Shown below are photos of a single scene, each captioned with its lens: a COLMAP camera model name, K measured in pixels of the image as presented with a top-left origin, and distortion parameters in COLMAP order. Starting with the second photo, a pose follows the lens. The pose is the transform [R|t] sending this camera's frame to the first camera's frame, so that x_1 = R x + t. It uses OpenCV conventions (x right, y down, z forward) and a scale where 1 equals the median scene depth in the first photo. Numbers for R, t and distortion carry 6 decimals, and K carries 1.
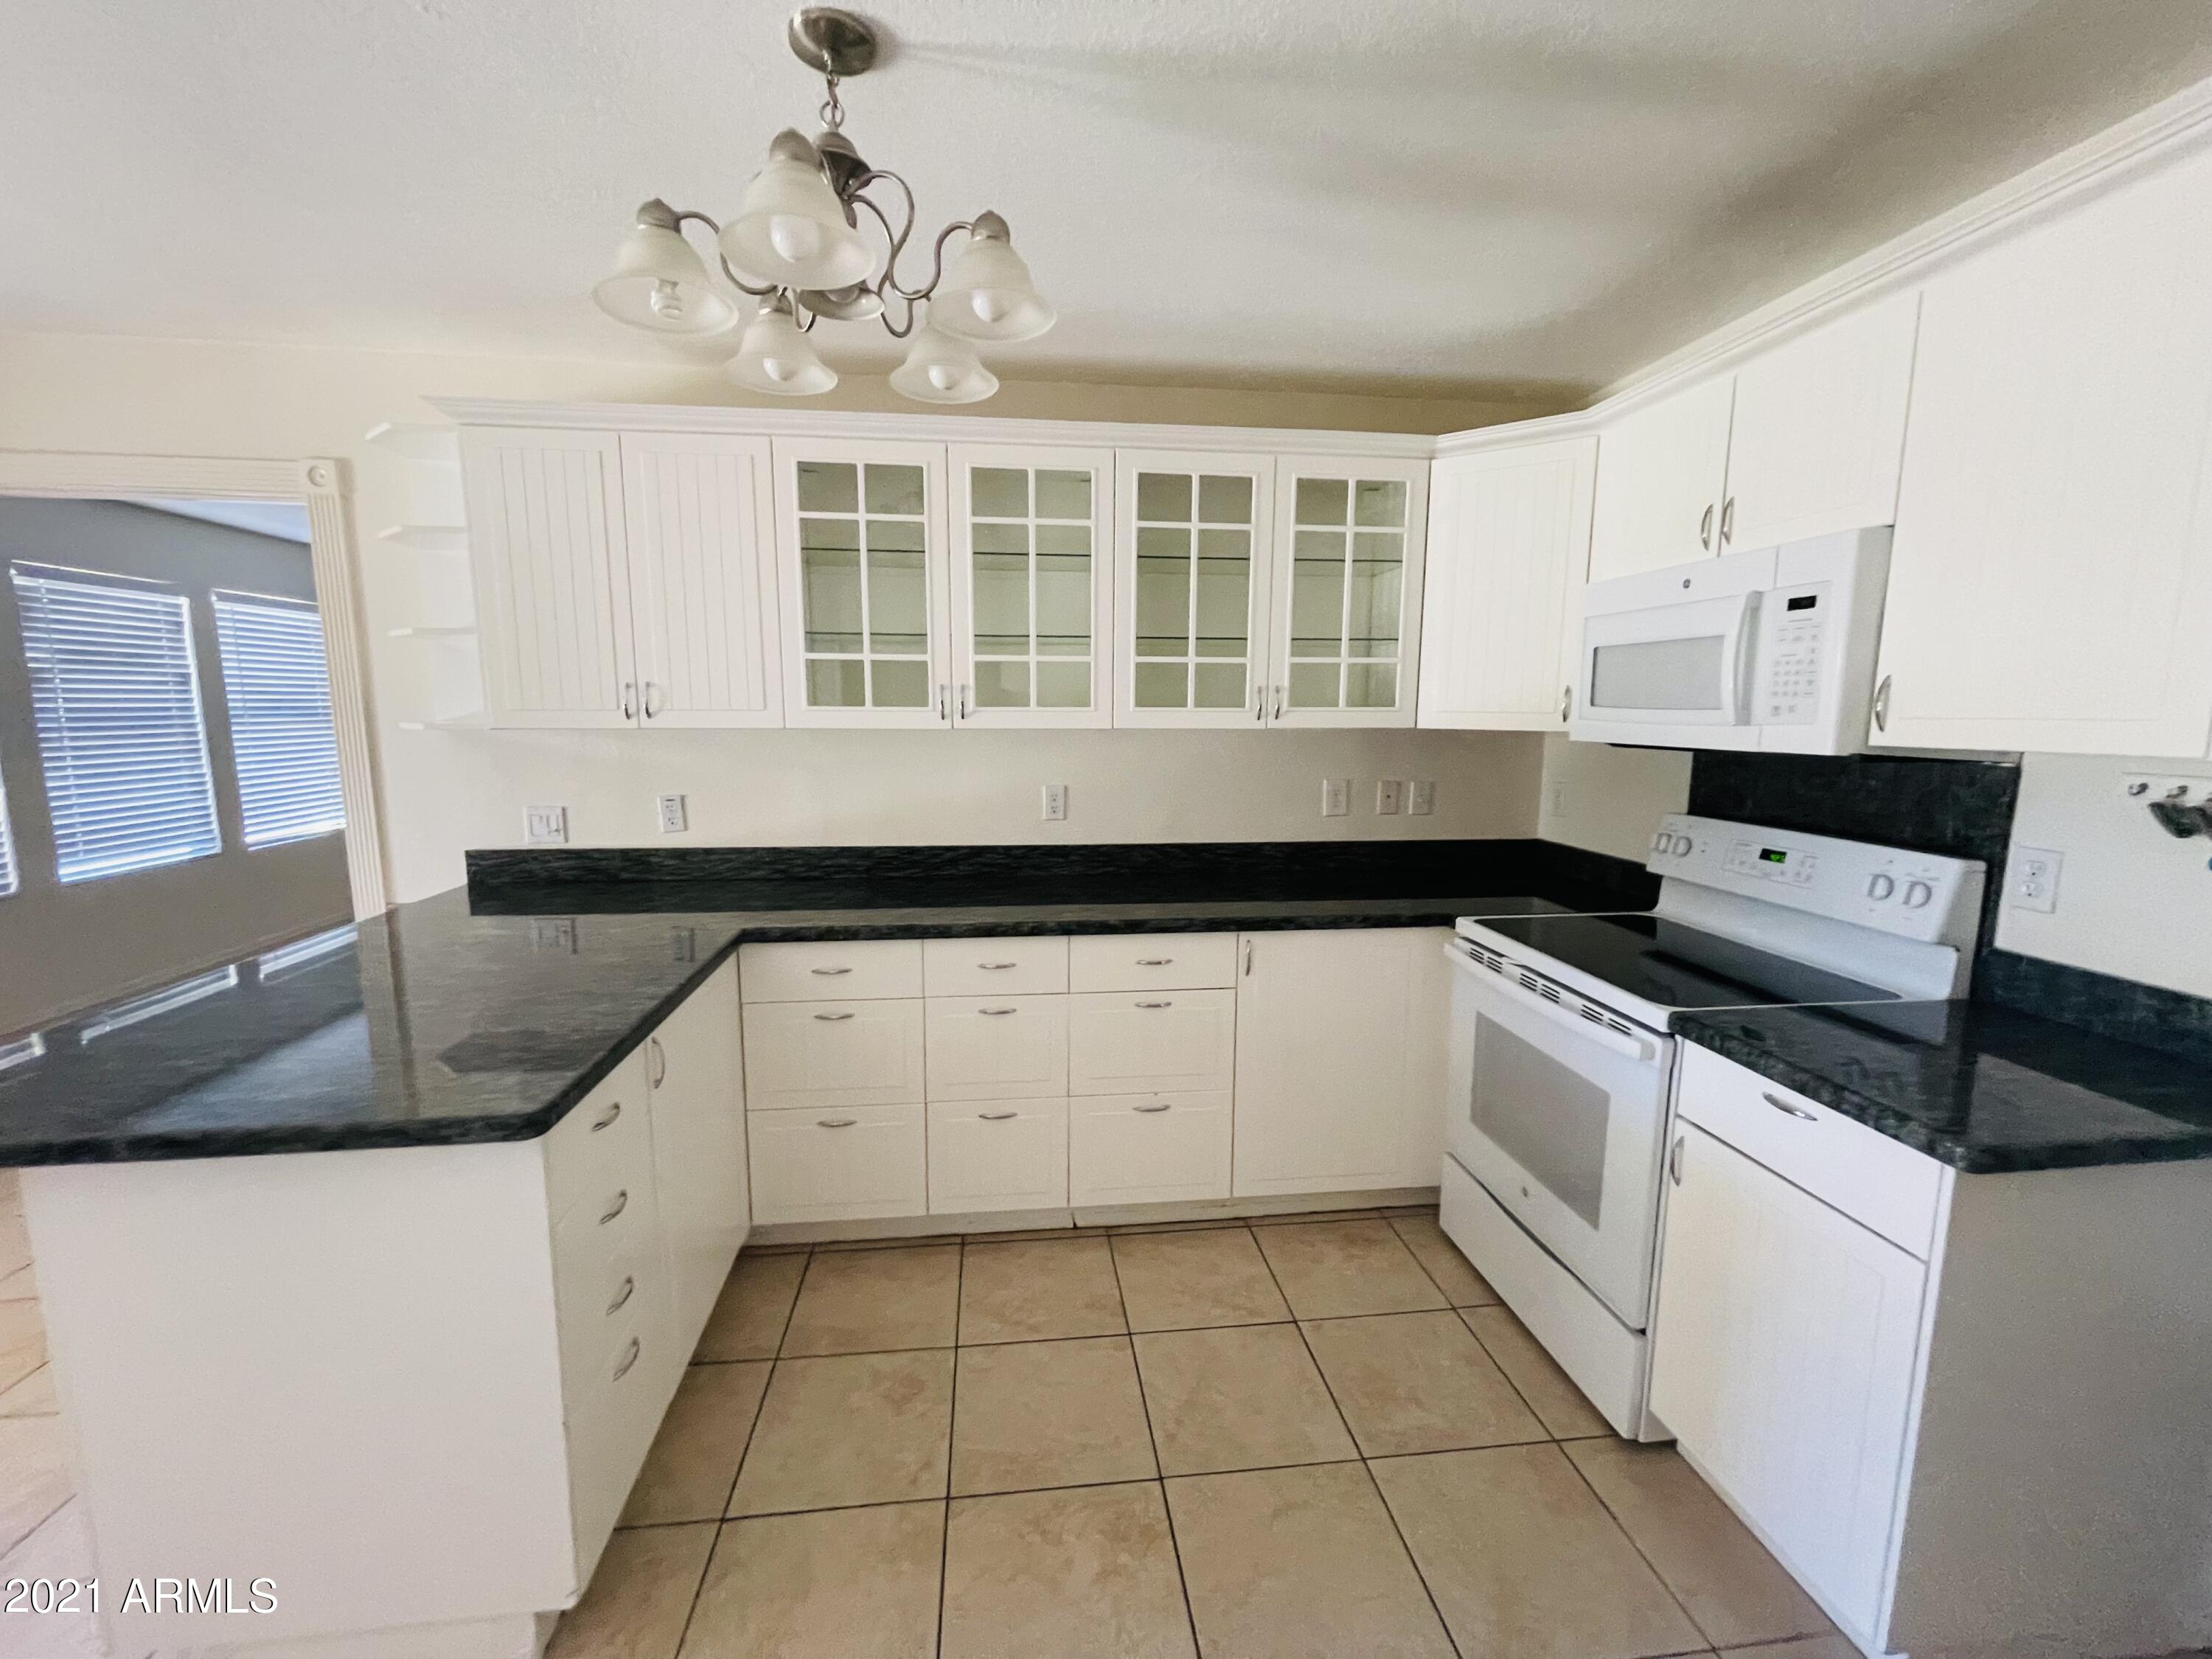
lens RADIAL K [[899.0, 0, 1096.6], [0, 899.0, 839.7], [0, 0, 1]] dist [-0.000421, -0.001646]
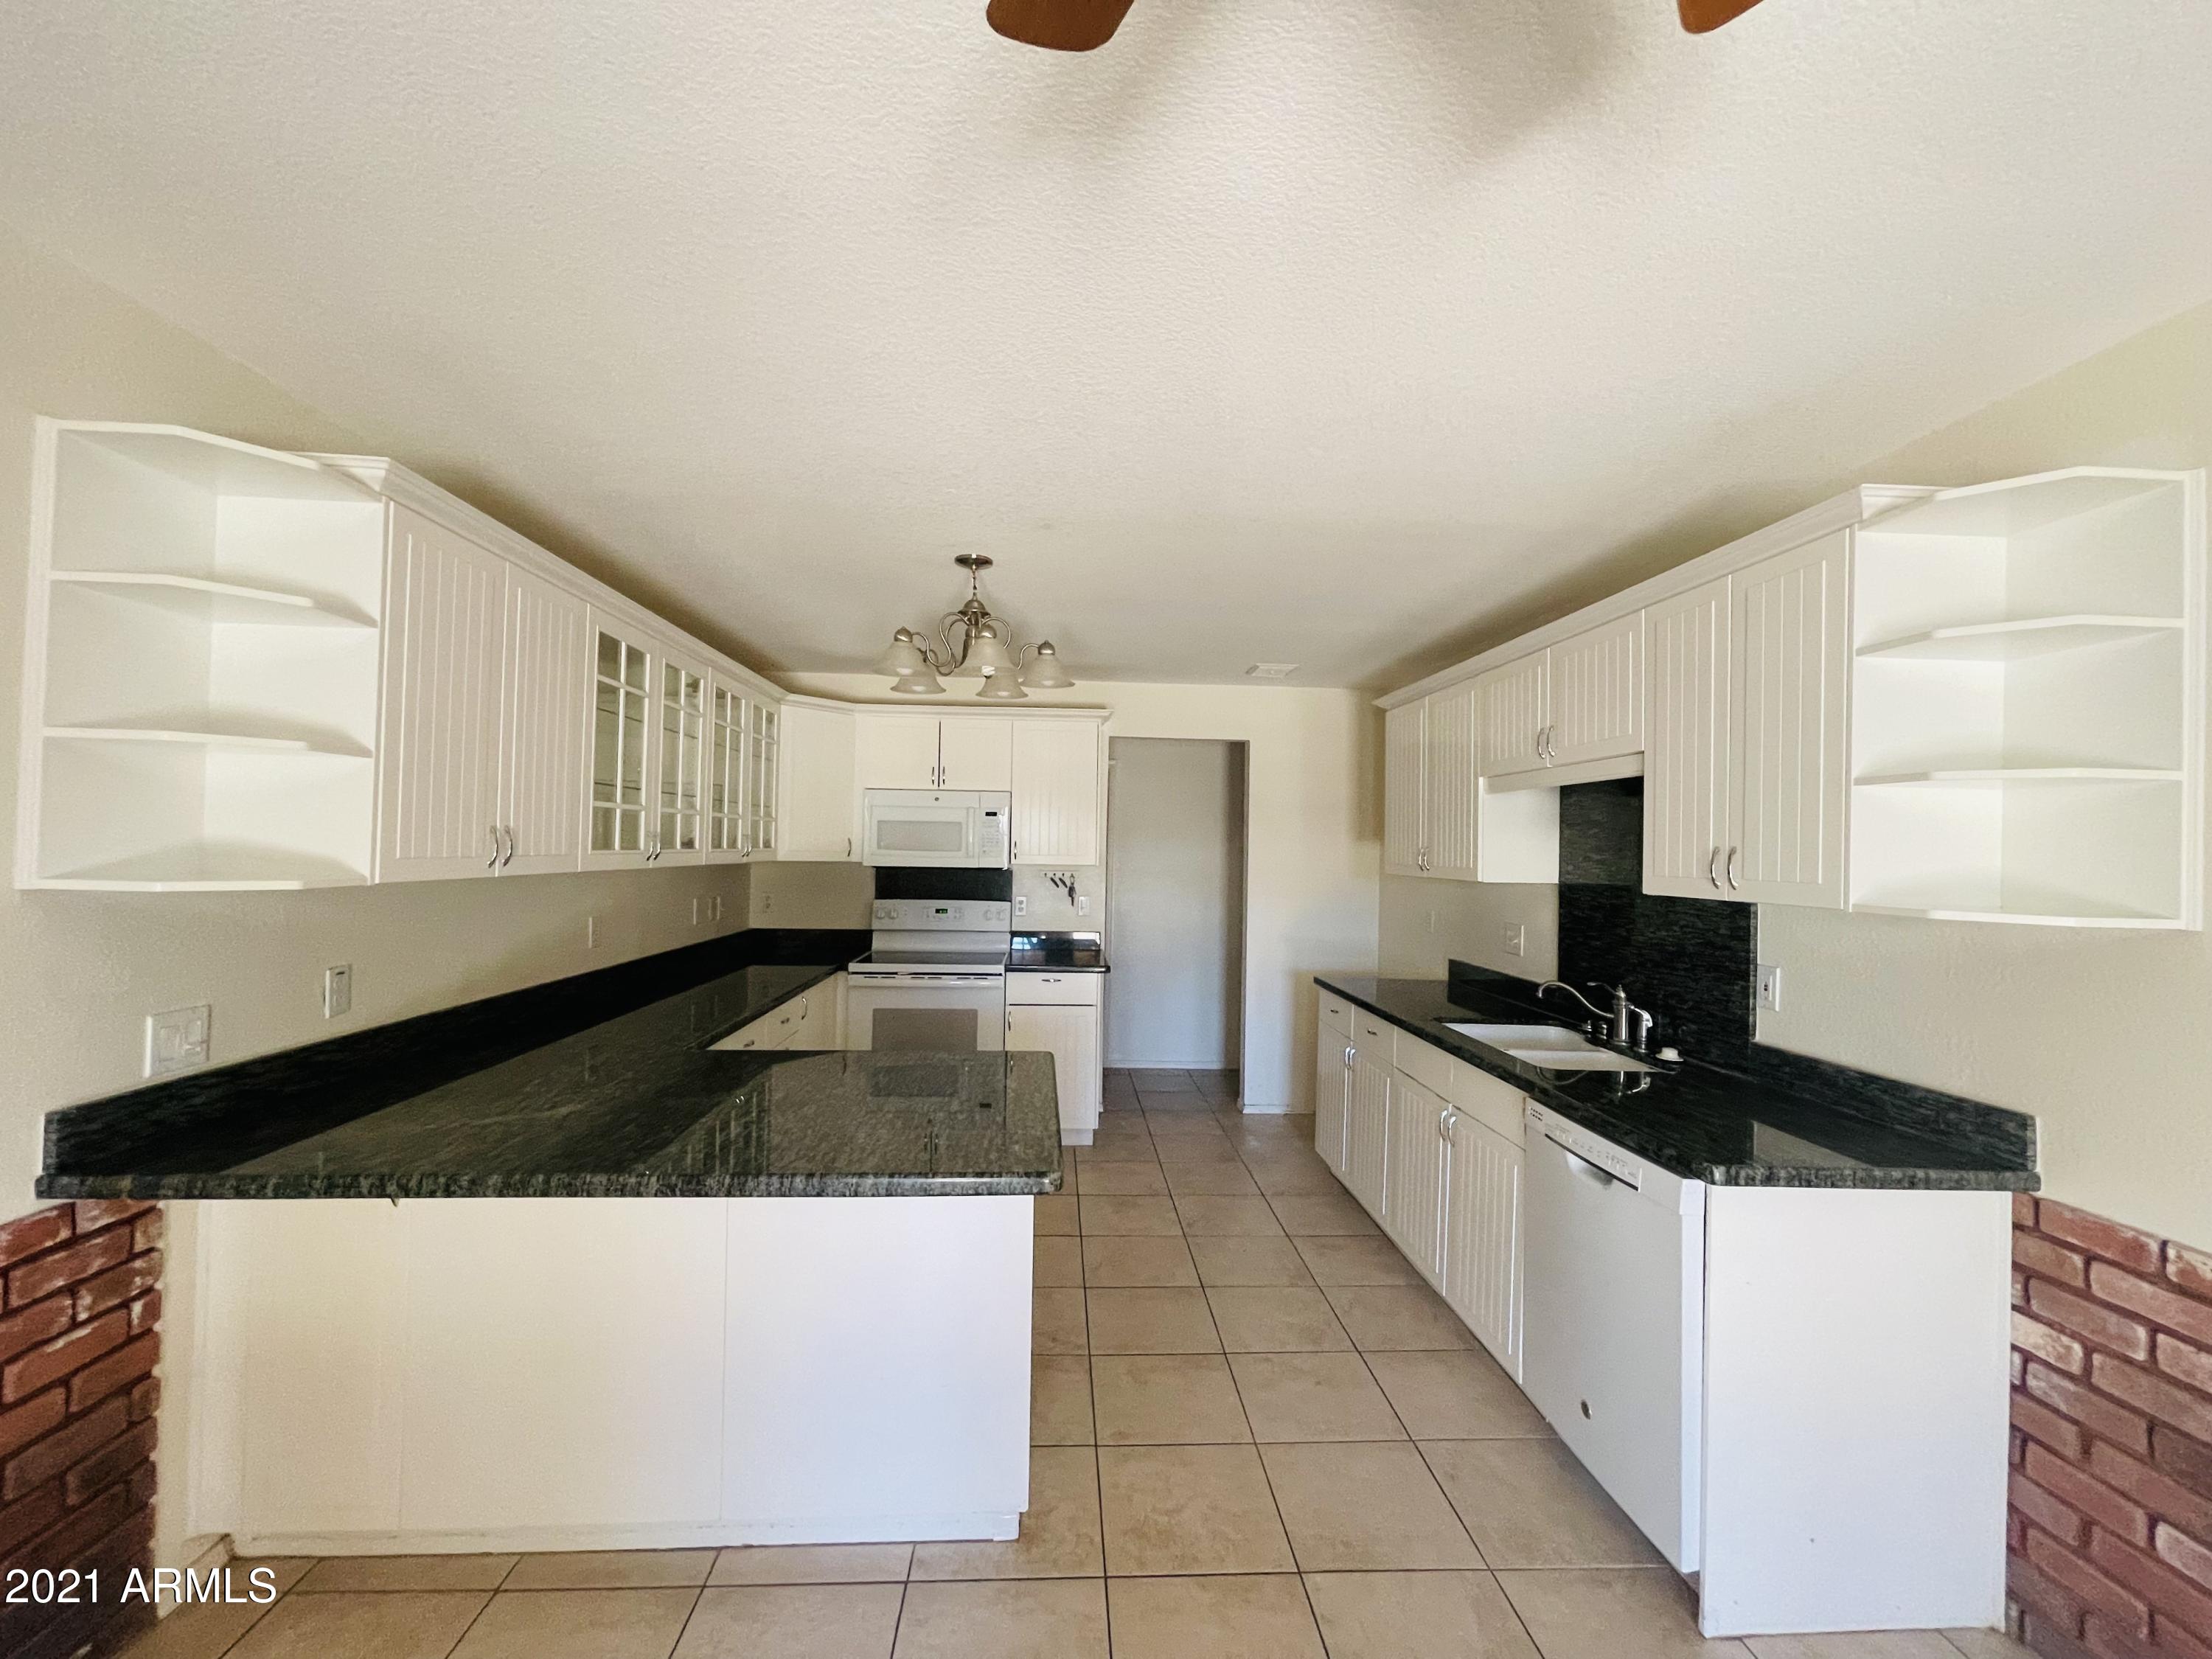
lens RADIAL K [[899.0, 0, 1096.6], [0, 899.0, 839.7], [0, 0, 1]] dist [-0.000421, -0.001646]
pose [[0.064468, 0.006397, 0.997899, -1.418552], [0.133808, 0.990894, -0.014996, -0.069704], [-0.988908, 0.134494, 0.063025, 0.365451]]
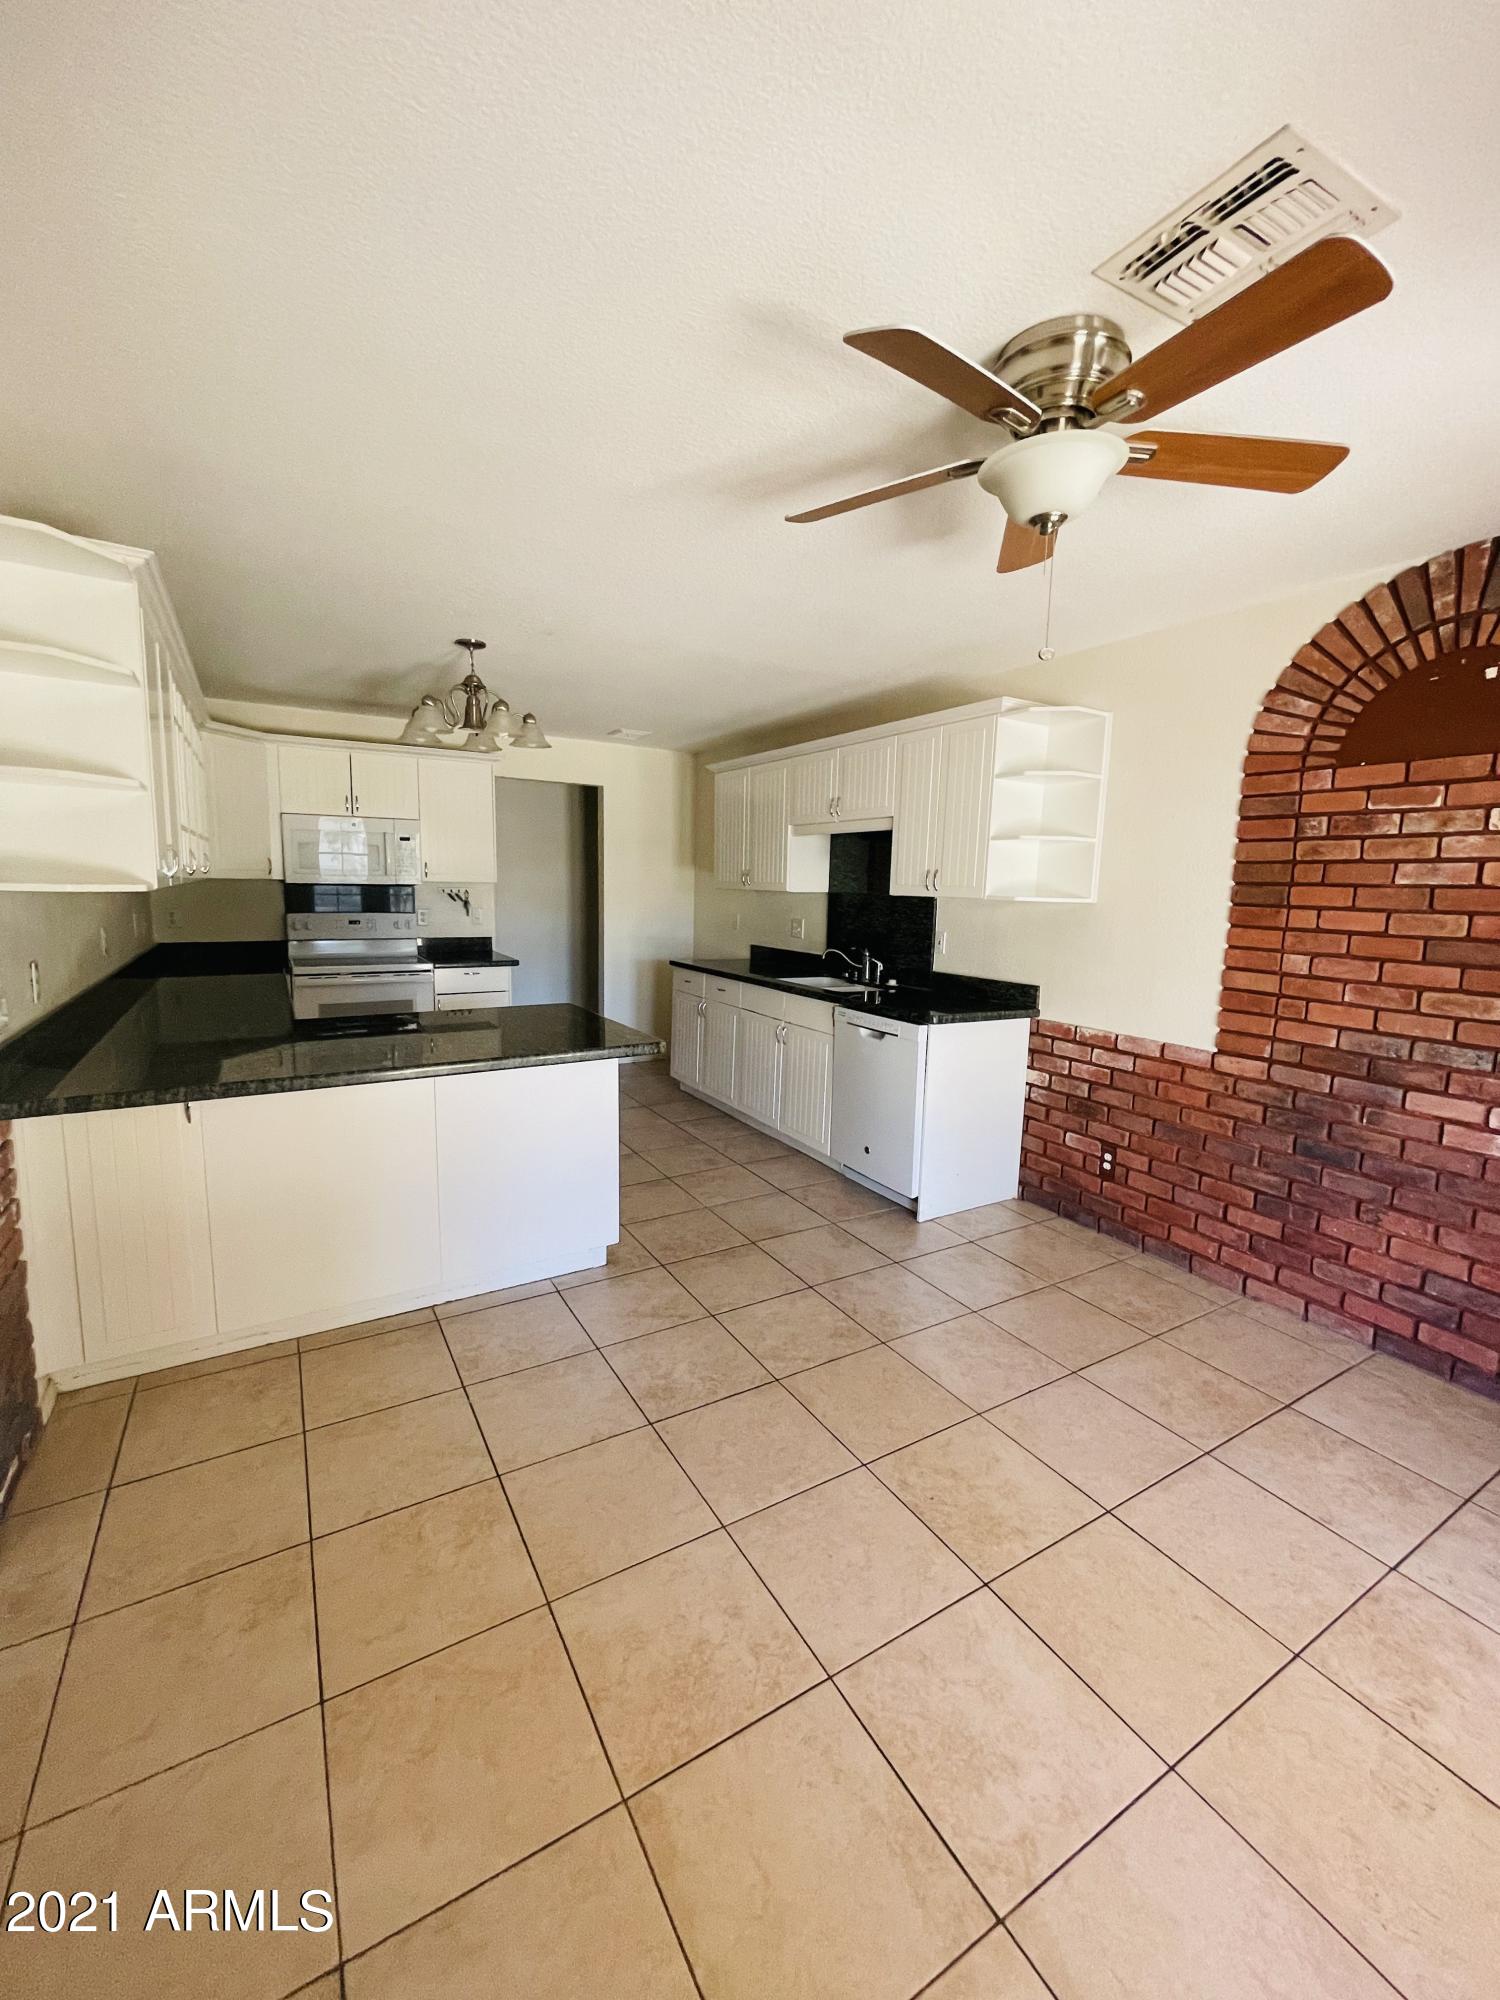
lens RADIAL K [[812.8, 0, 750.0], [0, 812.8, 1000.0], [0, 0, 1]] dist [-0.000421, -0.001646]
pose [[-0.414289, -0.144406, 0.898617, -1.809470], [0.114025, 0.971319, 0.208658, -0.116423], [-0.902975, 0.188909, -0.385941, 0.791148]]
